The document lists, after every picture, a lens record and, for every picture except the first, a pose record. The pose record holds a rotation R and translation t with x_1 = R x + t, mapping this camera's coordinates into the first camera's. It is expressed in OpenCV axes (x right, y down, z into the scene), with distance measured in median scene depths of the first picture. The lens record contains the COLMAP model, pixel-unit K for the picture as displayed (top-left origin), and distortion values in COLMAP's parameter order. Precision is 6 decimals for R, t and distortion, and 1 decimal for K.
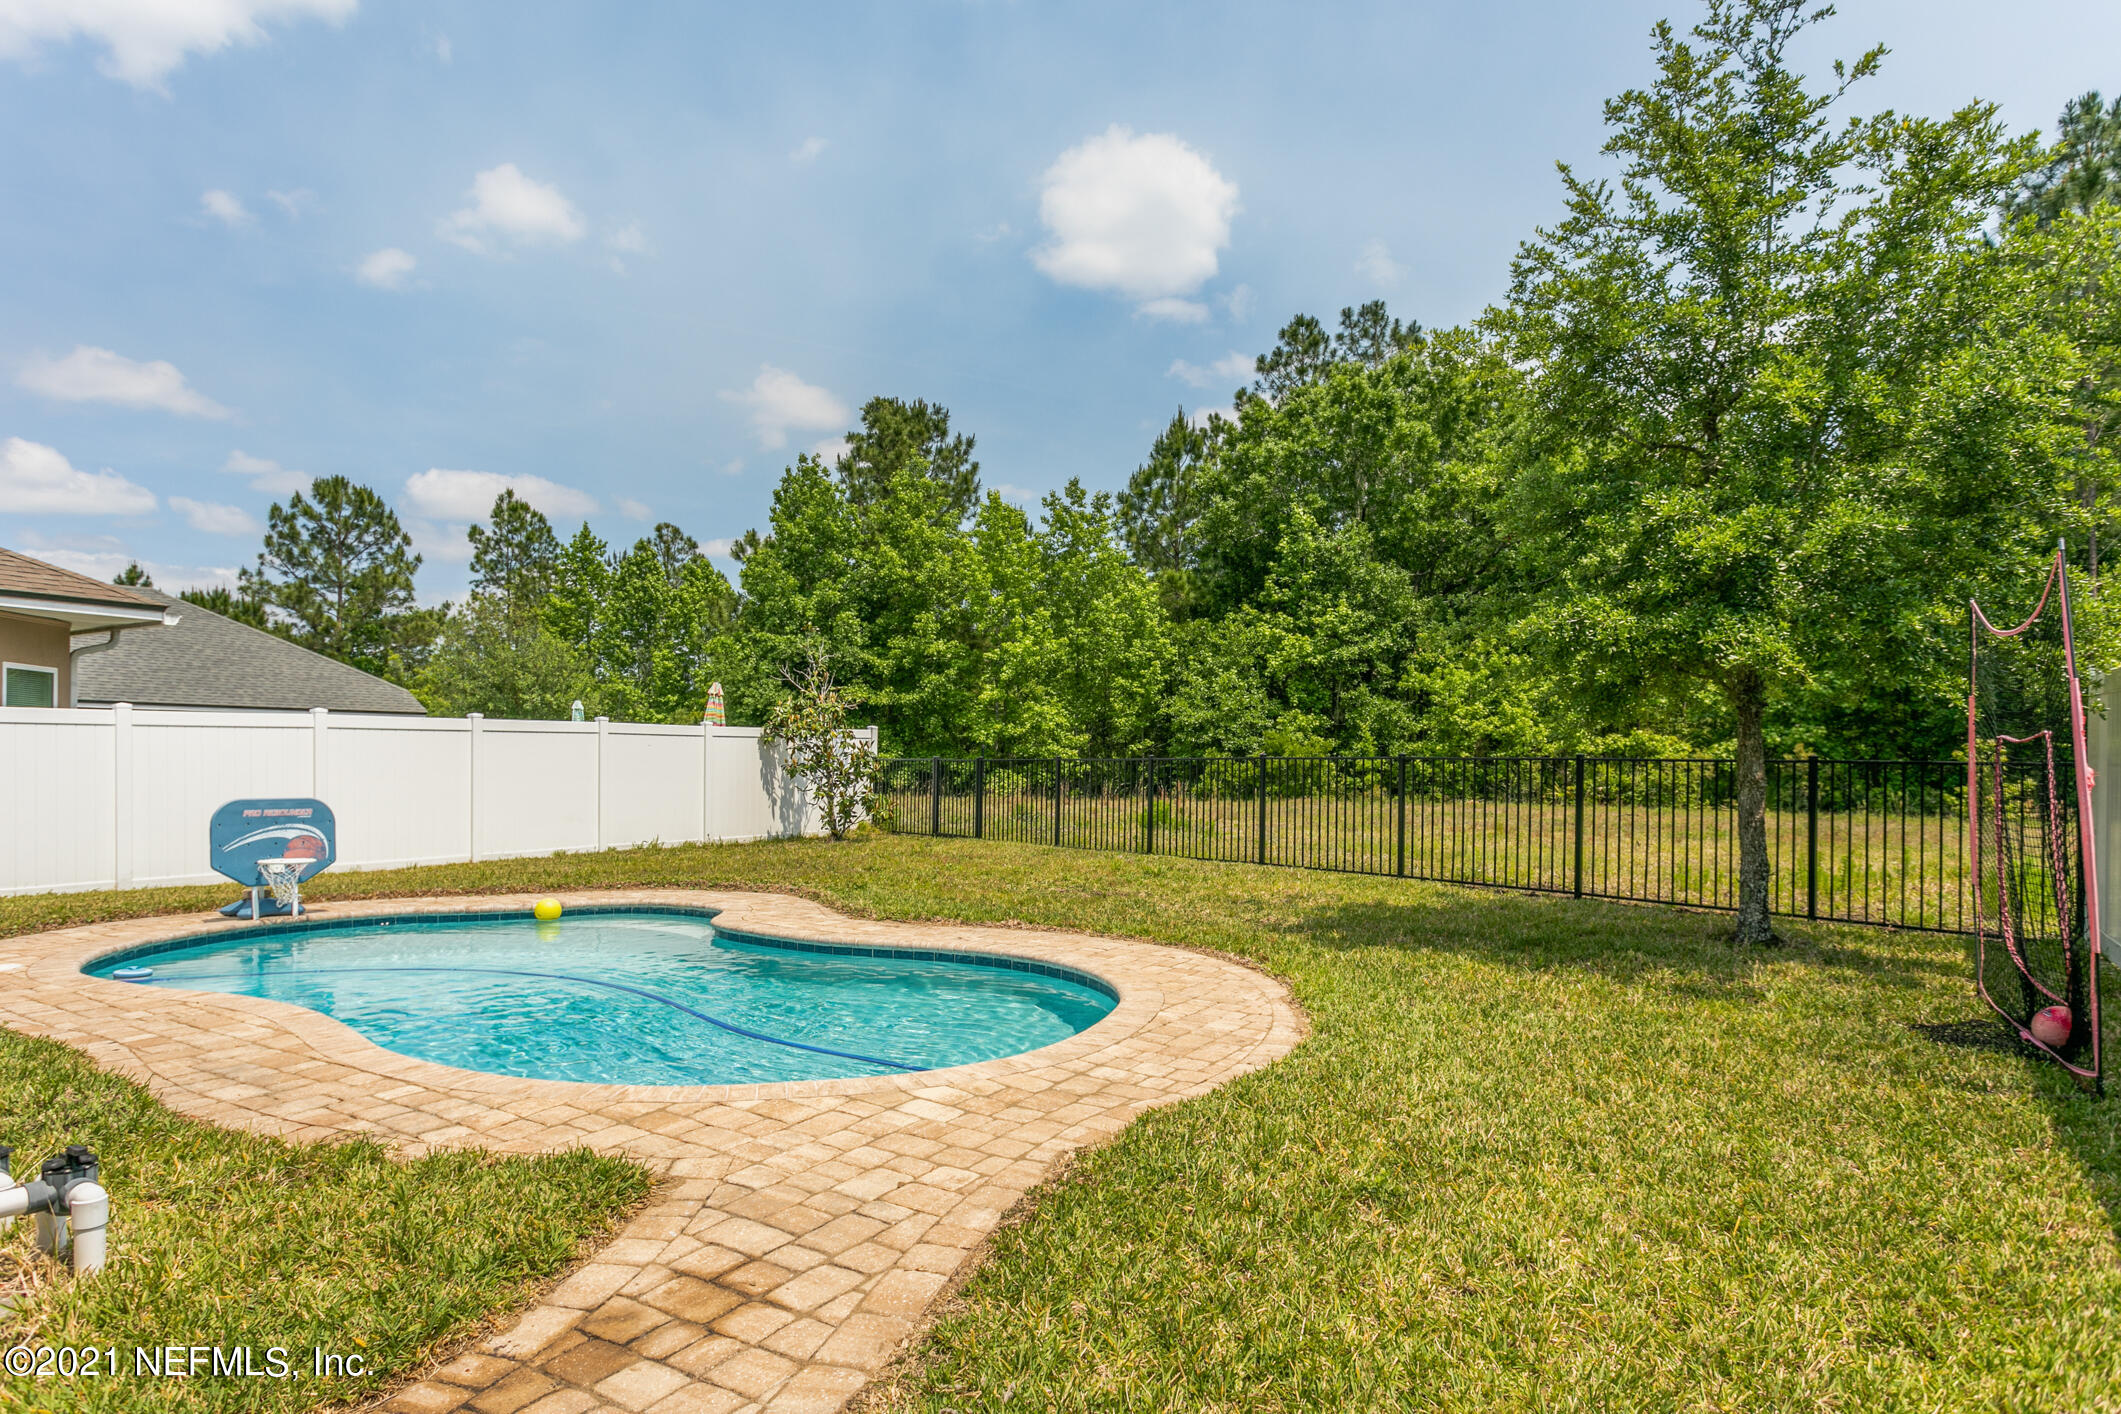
lens RADIAL K [[1209.6, 0, 1064.0], [0, 1209.6, 746.3], [0, 0, 1]] dist [-0.026740, 0.000118]
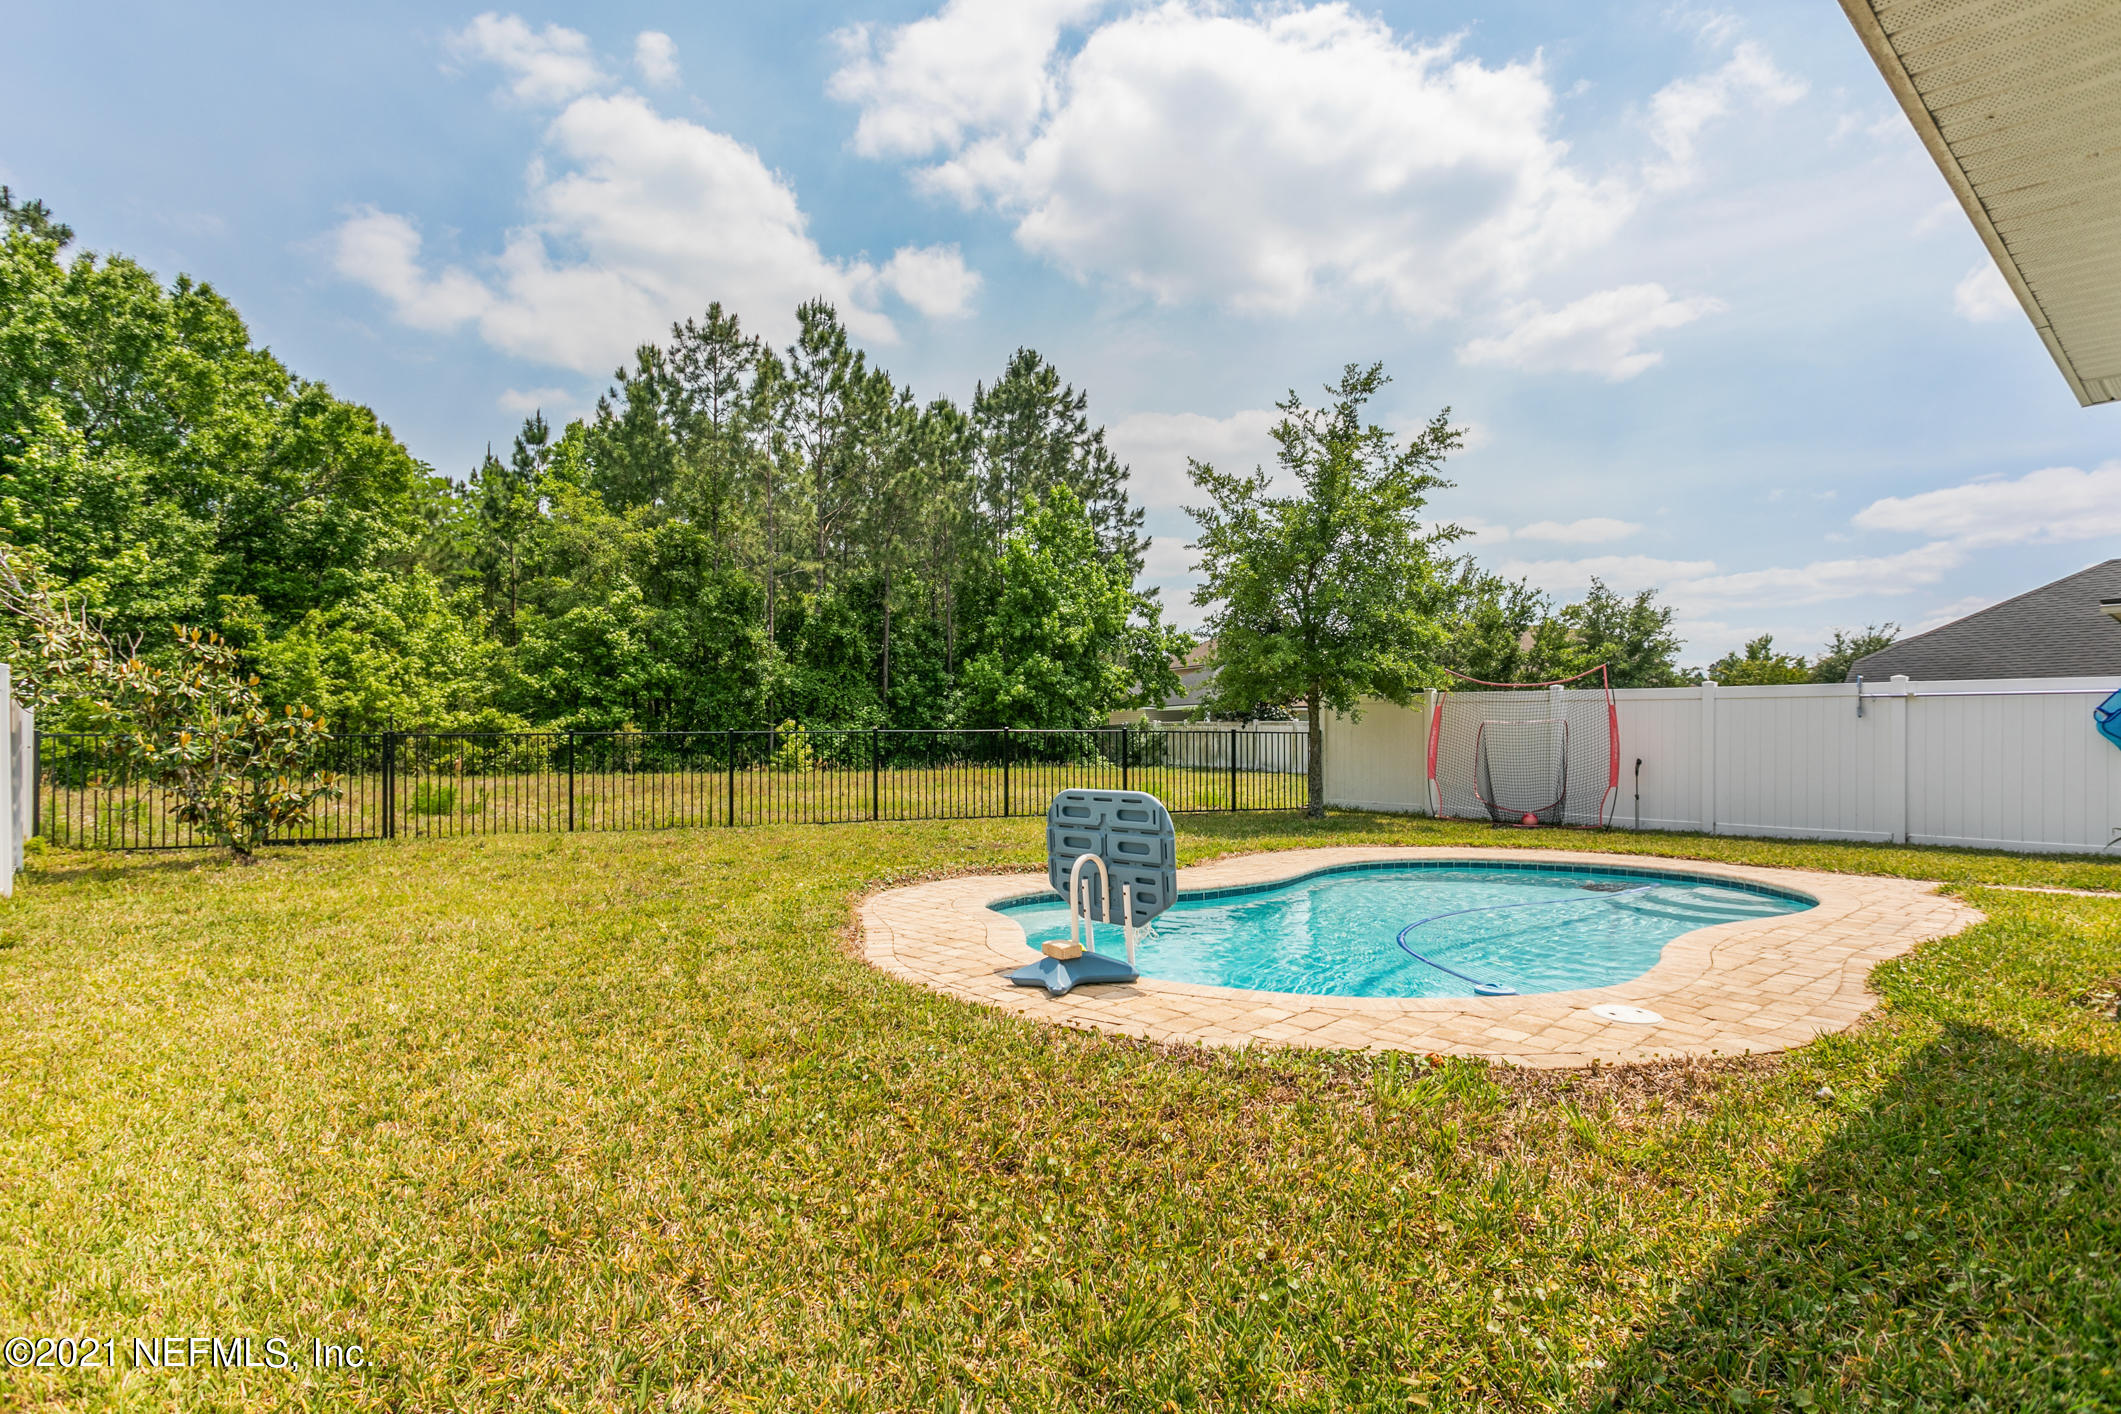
lens RADIAL K [[1049.4, 0, 1052.7], [0, 1049.4, 717.5], [0, 0, 1]] dist [-0.002062, -0.000453]
pose [[0.190773, 0.006799, 0.981611, -0.438631], [-0.000893, 0.999977, -0.006753, 0.001045], [-0.981634, 0.000411, 0.190775, 0.338486]]
